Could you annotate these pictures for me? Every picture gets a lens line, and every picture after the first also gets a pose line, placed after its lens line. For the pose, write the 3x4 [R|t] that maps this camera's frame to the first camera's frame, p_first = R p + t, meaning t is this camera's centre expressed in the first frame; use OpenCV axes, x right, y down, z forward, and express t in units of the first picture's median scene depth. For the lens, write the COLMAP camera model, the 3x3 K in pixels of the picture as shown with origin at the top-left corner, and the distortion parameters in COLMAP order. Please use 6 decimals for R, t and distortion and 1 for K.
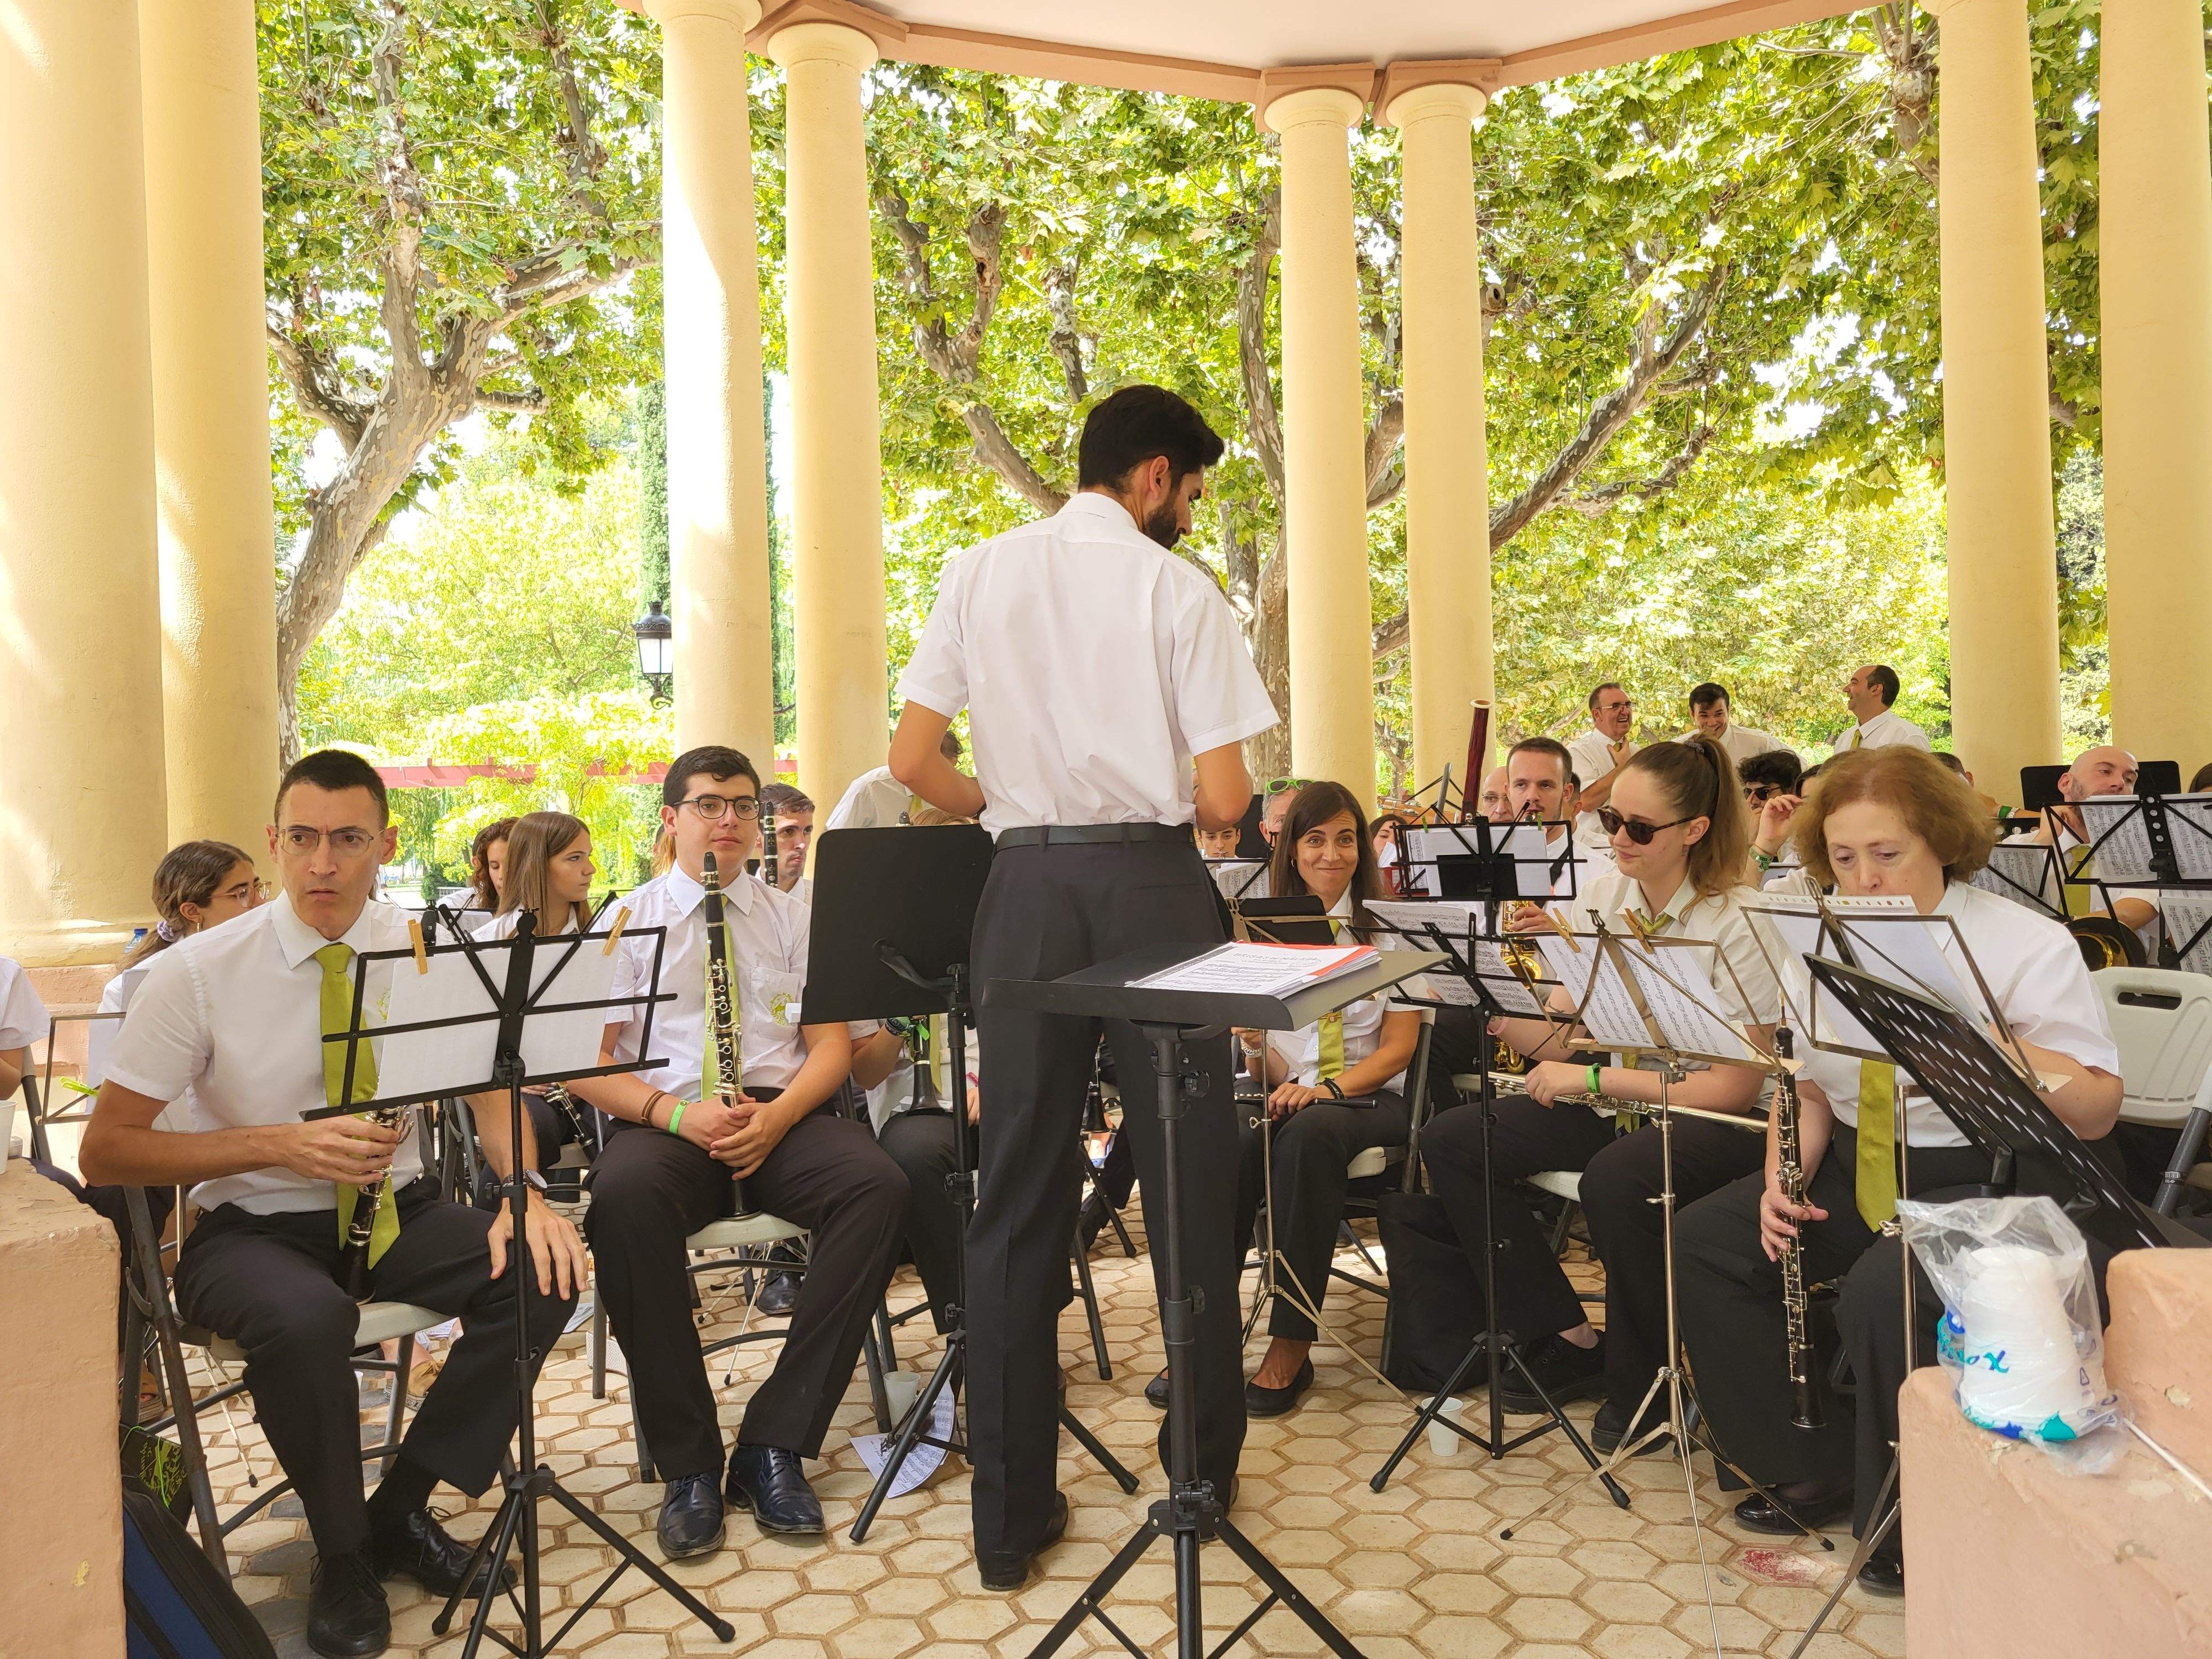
lens RADIAL K [[1683.0, 0, 1132.0], [0, 1683.0, 822.5], [0, 0, 1]] dist [0.044068, -0.009369]
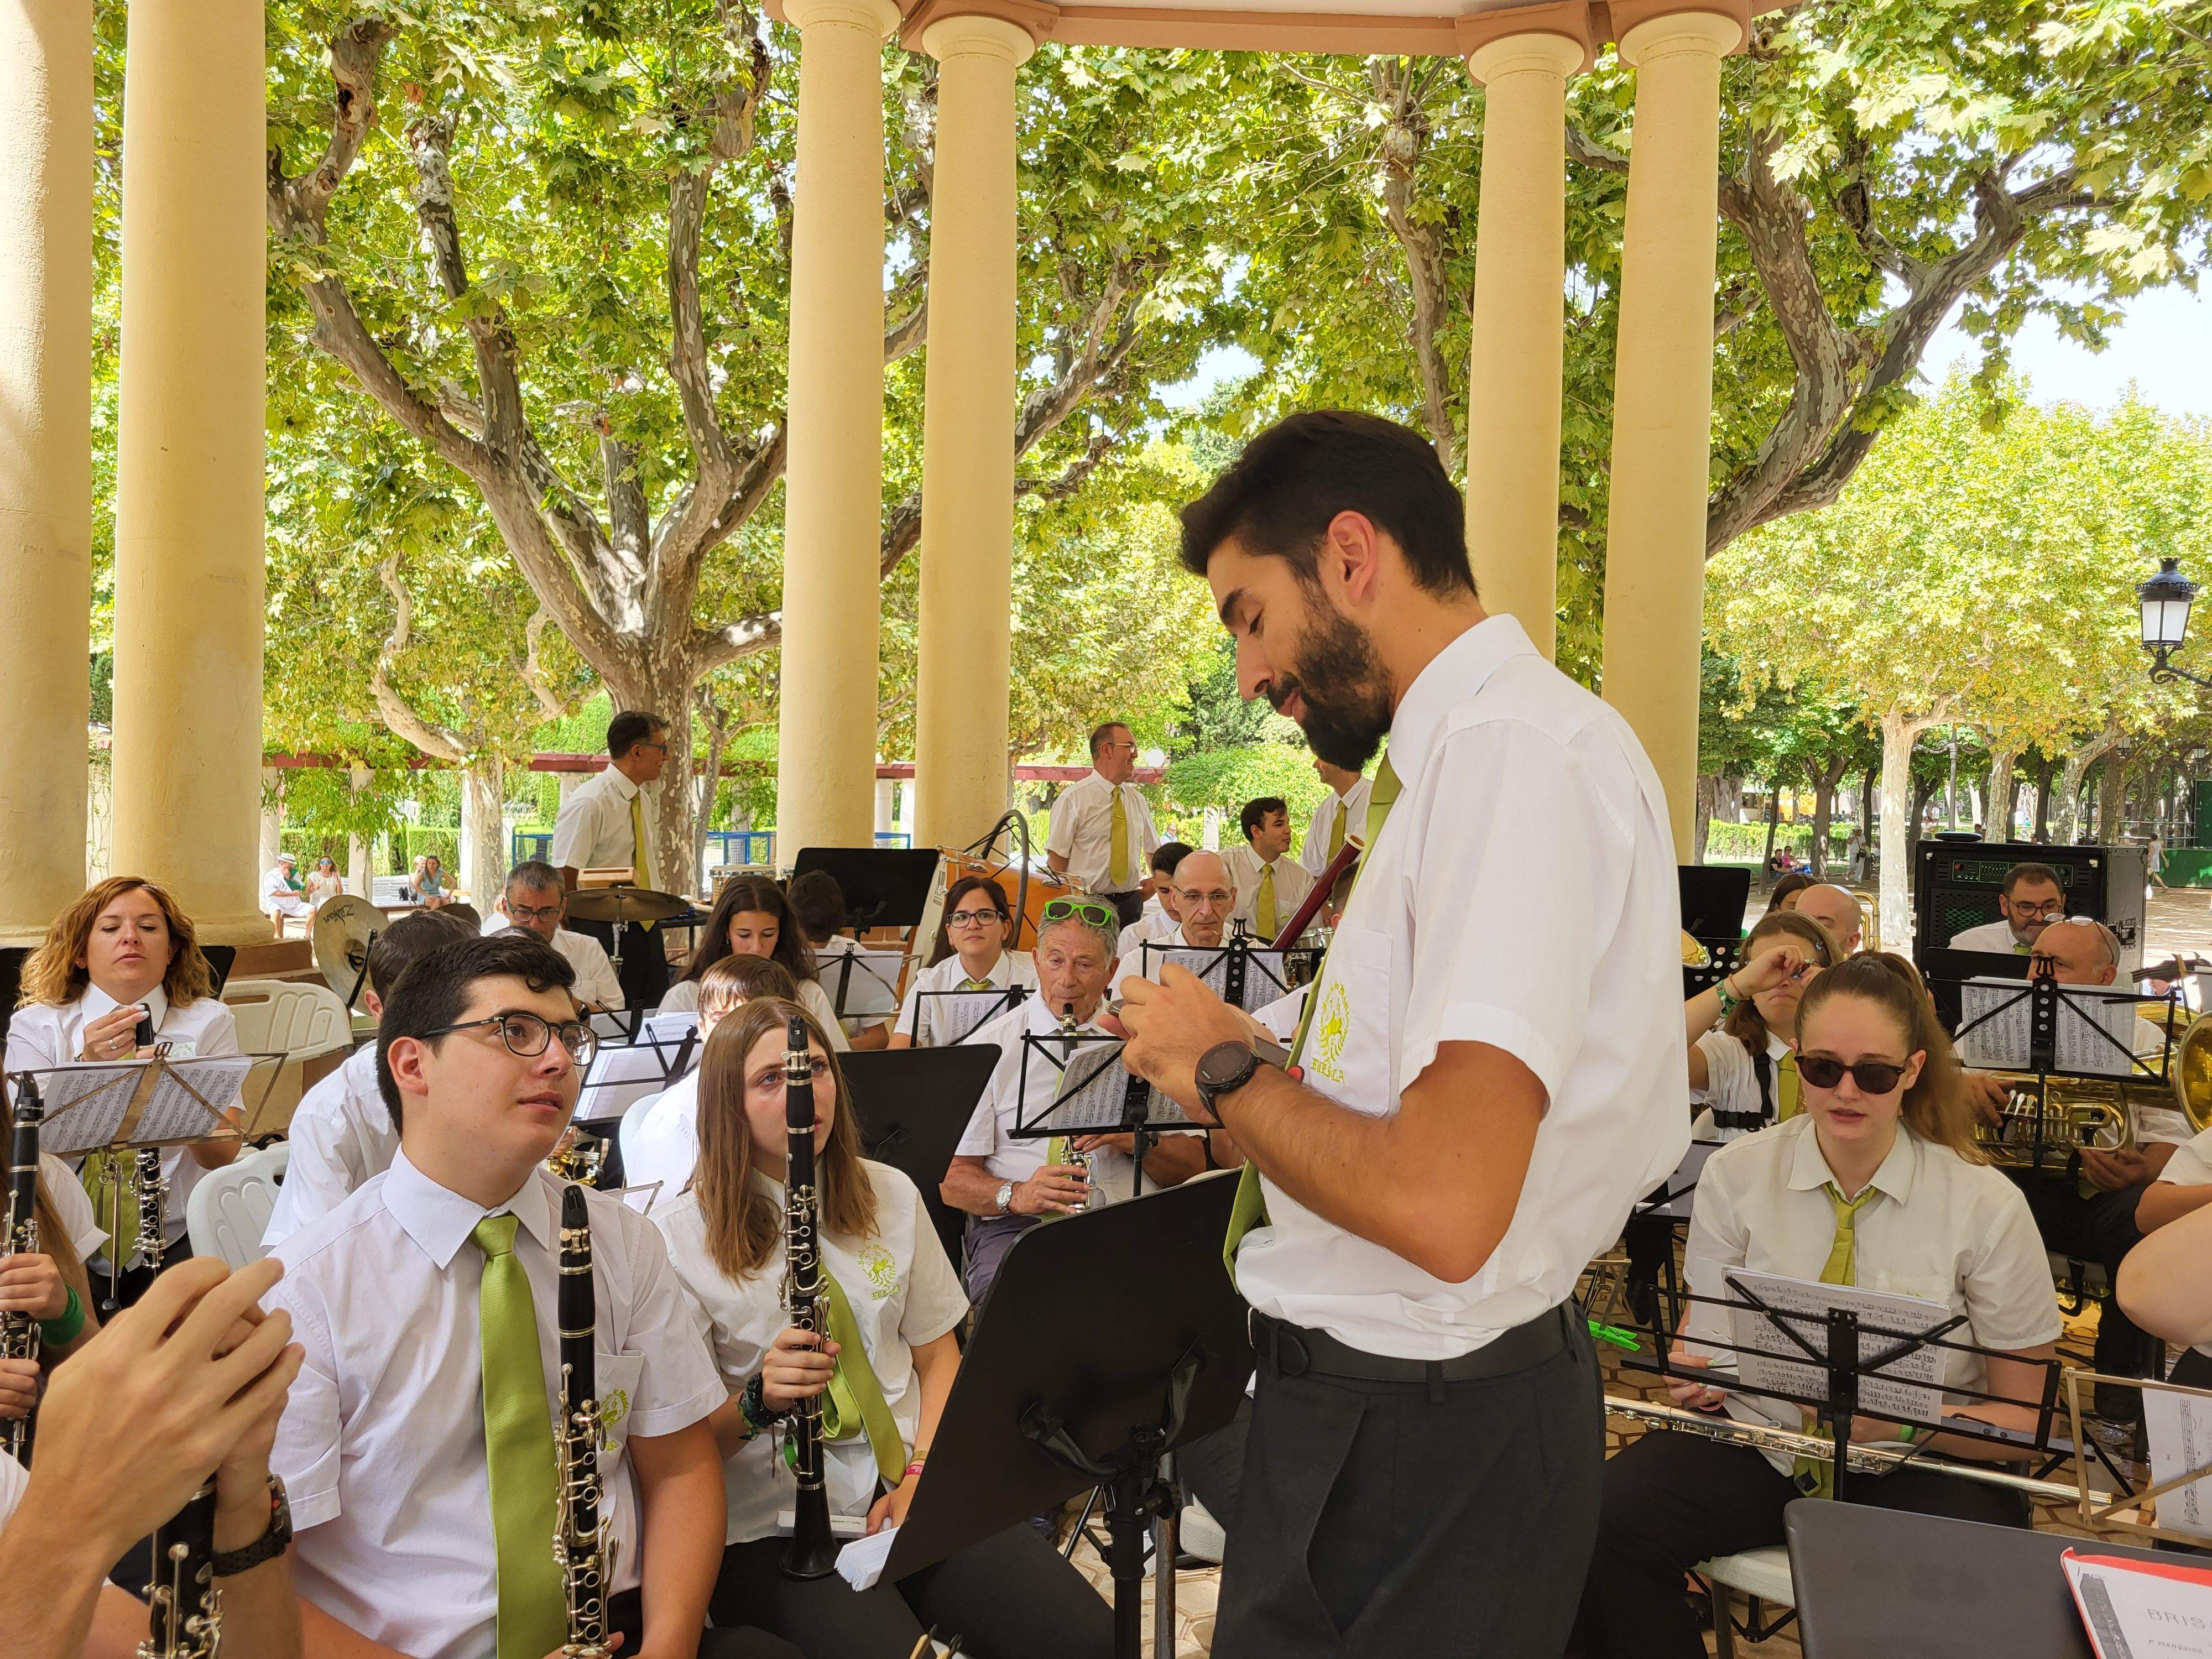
lens RADIAL K [[1683.0, 0, 1132.0], [0, 1683.0, 822.5], [0, 0, 1]] dist [0.044068, -0.009369]
pose [[0.899912, 0.048129, 0.433407, -0.066496], [-0.059826, 0.998119, 0.013383, -0.021927], [-0.431948, -0.037972, 0.901099, 0.096797]]
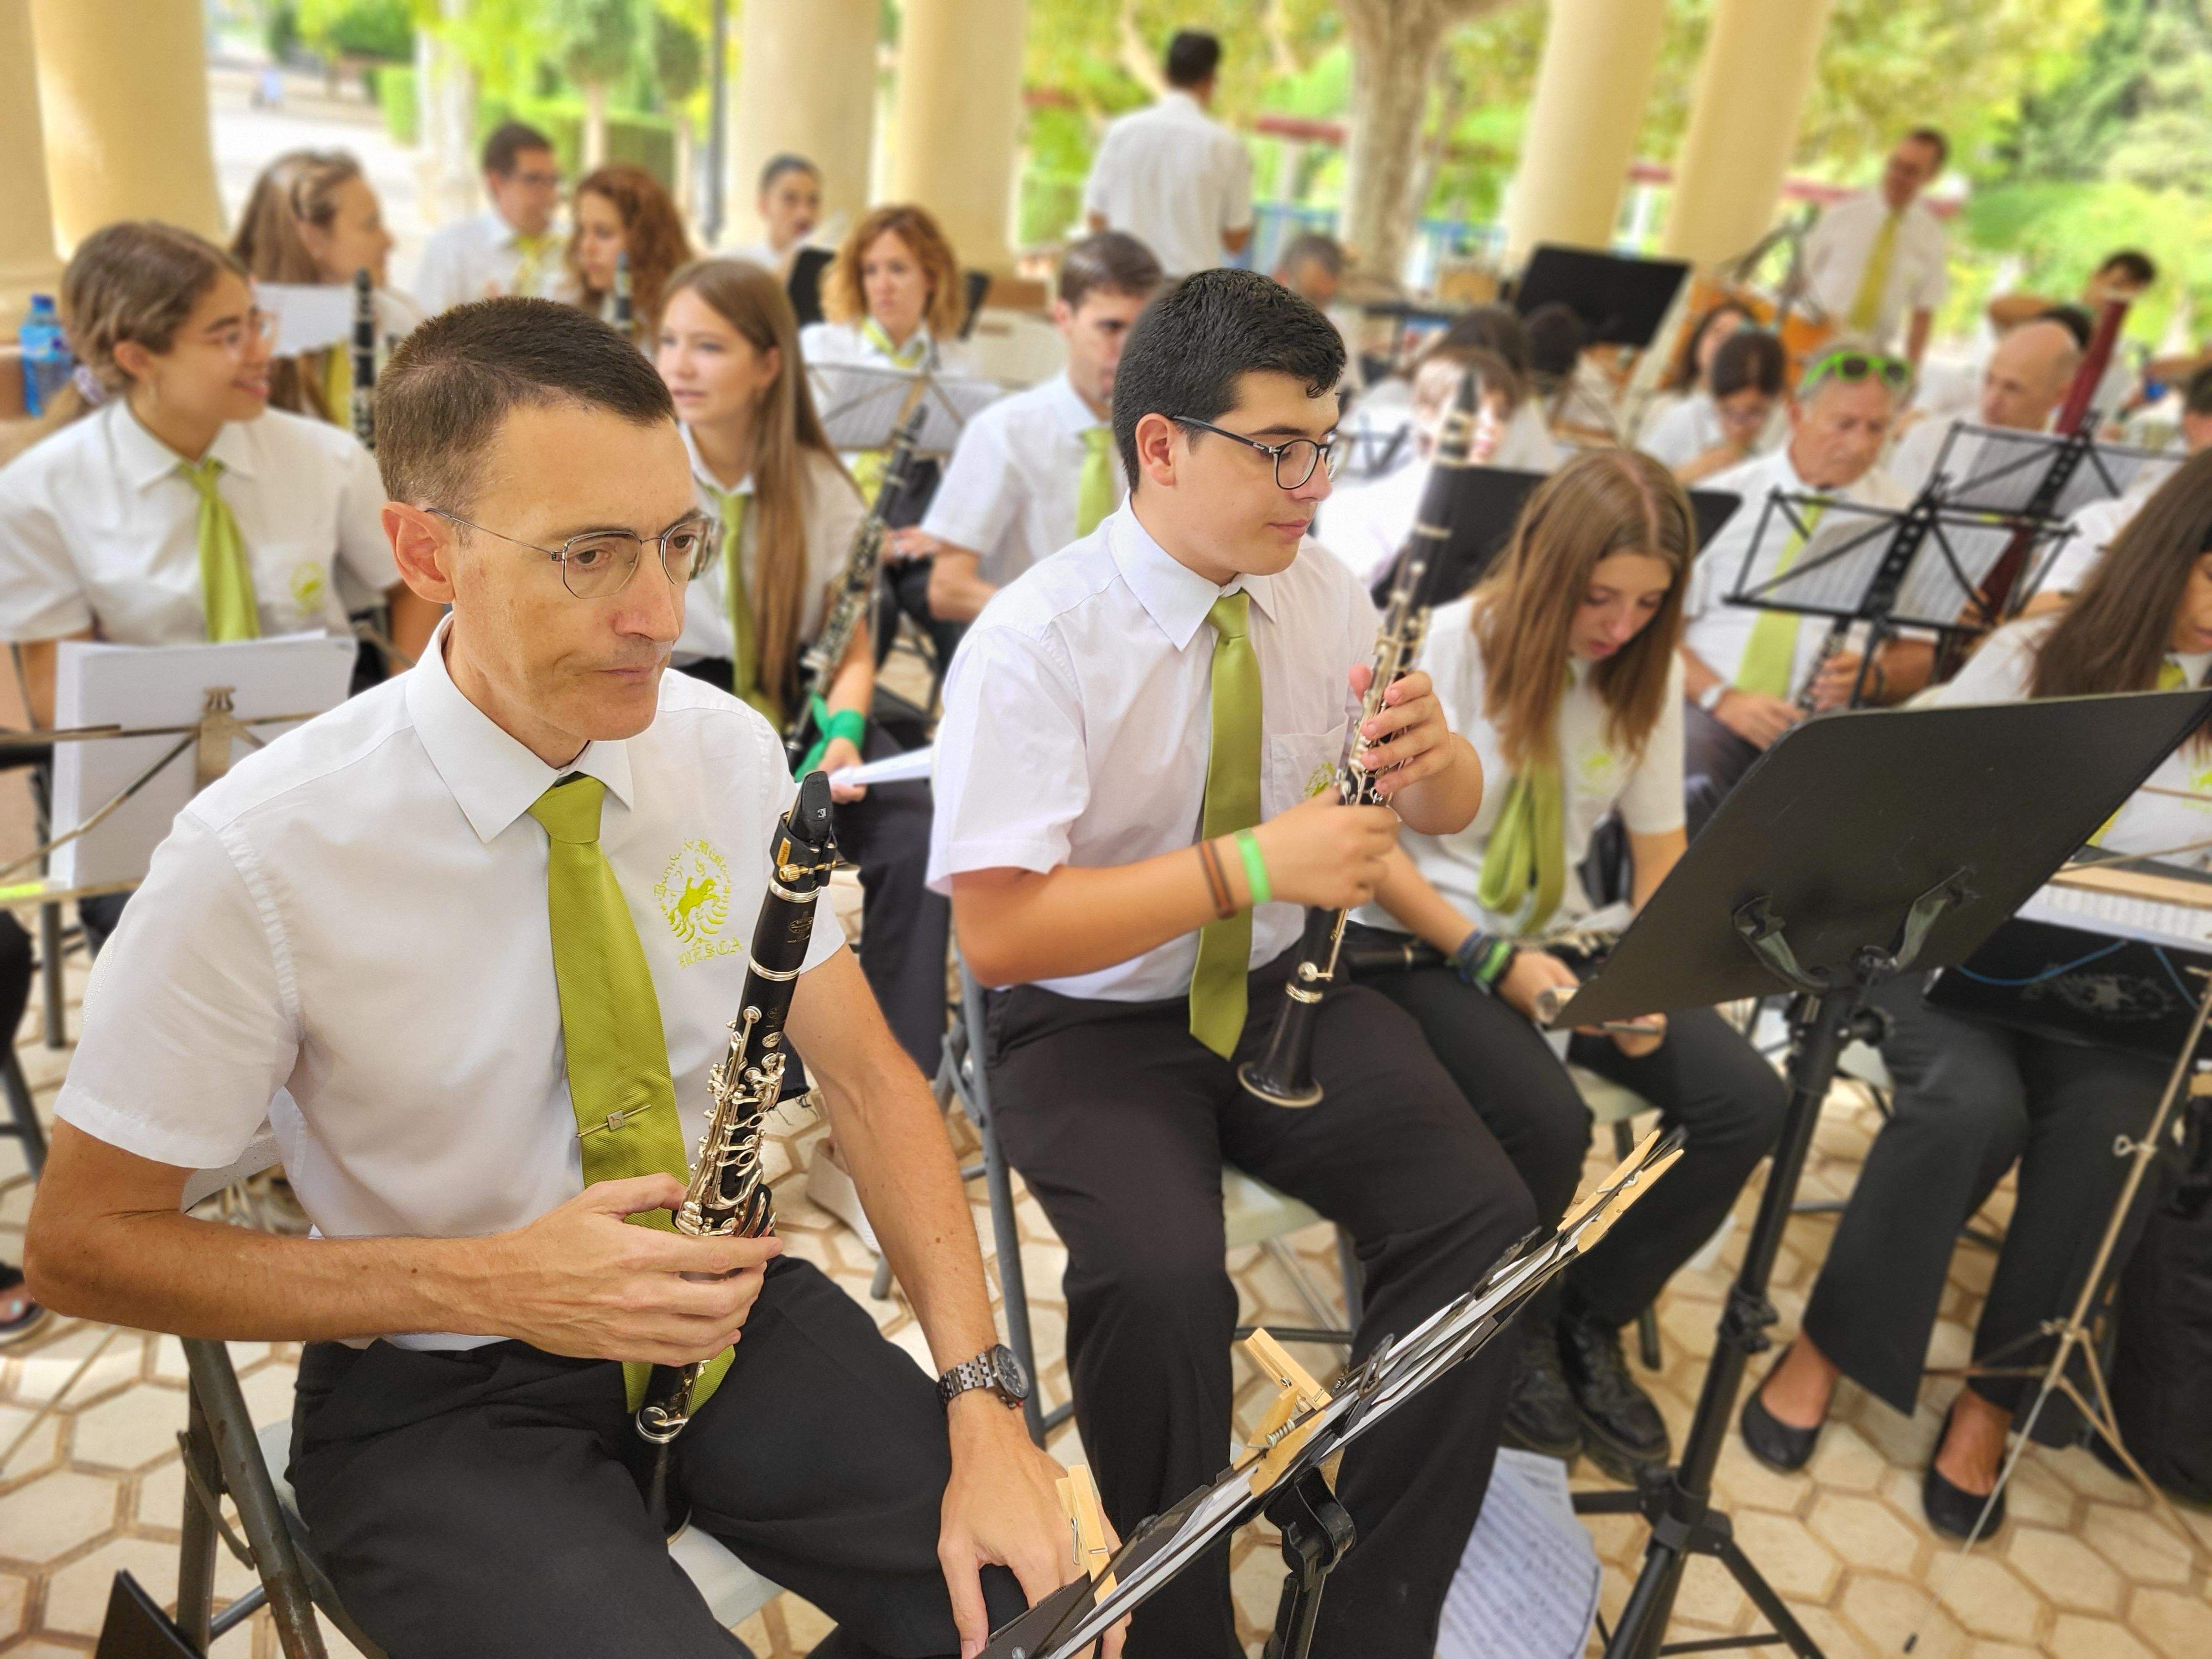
lens RADIAL K [[1688.8, 0, 1120.8], [0, 1688.8, 818.2], [0, 0, 1]] dist [0.050435, -0.034721]
pose [[0.986641, 0.134351, 0.092135, -0.068914], [-0.159621, 0.910306, 0.381921, -0.019060], [-0.032560, -0.391526, 0.919591, 0.107419]]
